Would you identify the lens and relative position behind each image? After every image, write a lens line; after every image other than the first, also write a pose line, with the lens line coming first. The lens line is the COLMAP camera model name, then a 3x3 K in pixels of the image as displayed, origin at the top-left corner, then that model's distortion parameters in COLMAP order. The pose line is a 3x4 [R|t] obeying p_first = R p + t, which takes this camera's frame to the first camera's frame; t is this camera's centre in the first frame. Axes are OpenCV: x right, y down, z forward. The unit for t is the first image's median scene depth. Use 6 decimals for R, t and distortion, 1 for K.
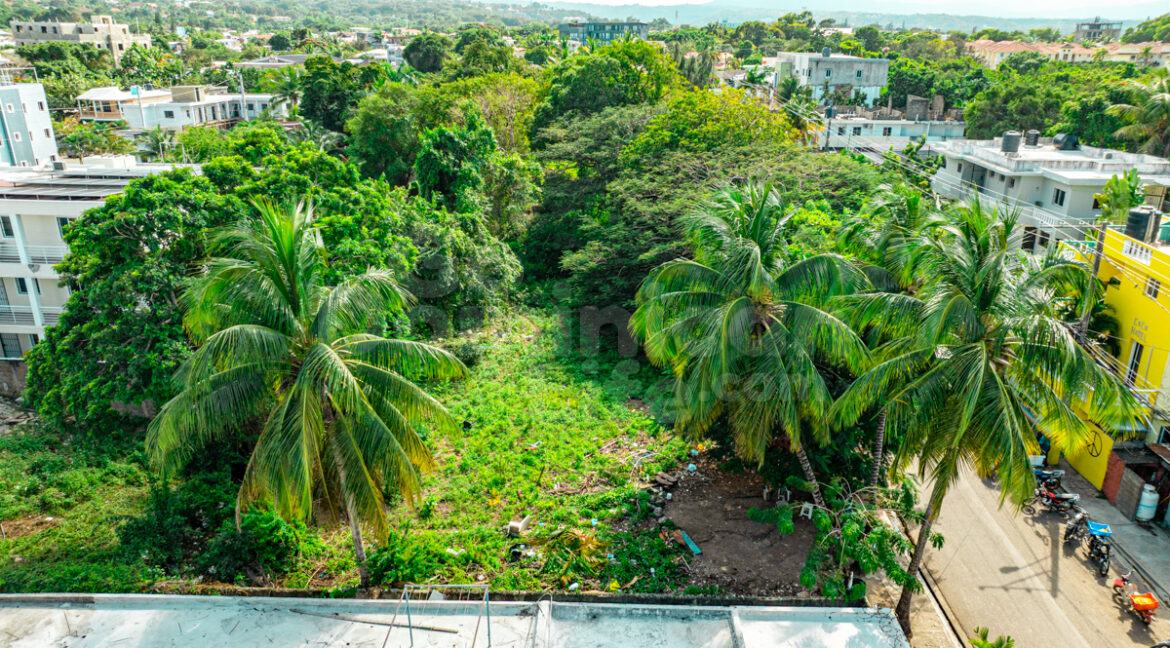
lens RADIAL K [[844.5, 0, 584.0], [0, 844.5, 321.4], [0, 0, 1]] dist [-0.058269, 0.079973]
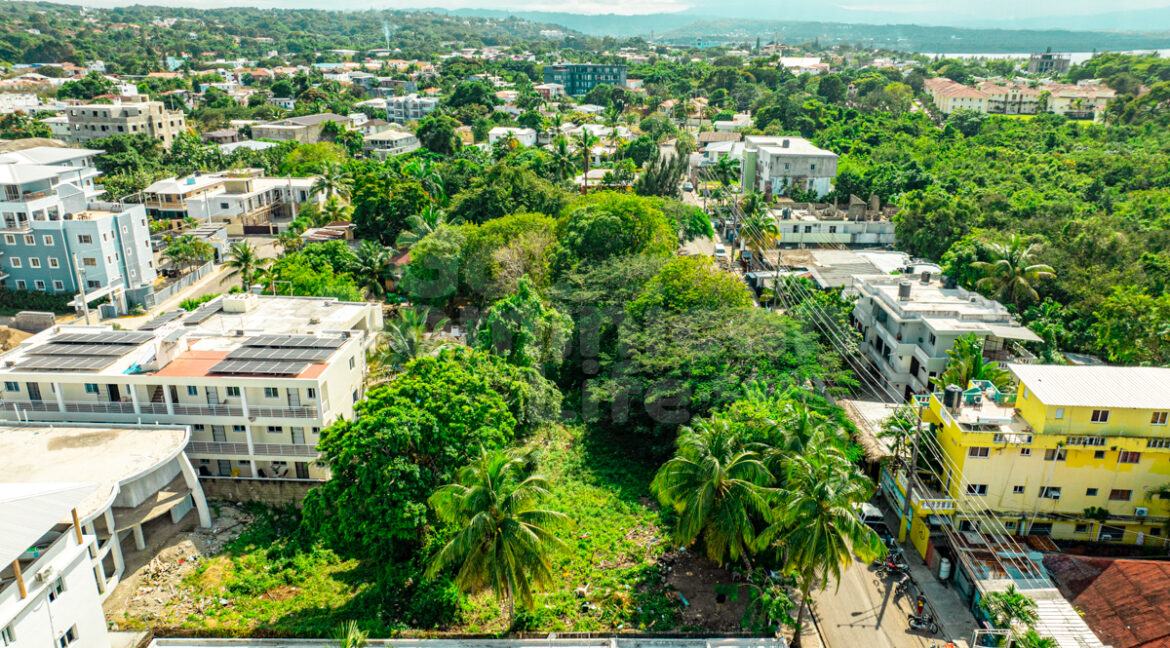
lens RADIAL K [[835.6, 0, 588.3], [0, 835.6, 324.1], [0, 0, 1]] dist [-0.021270, 0.009097]
pose [[0.999491, -0.009296, 0.030514, -0.075072], [0.009518, 0.999929, -0.007147, -0.189149], [-0.030445, 0.007433, 0.999509, -0.464787]]
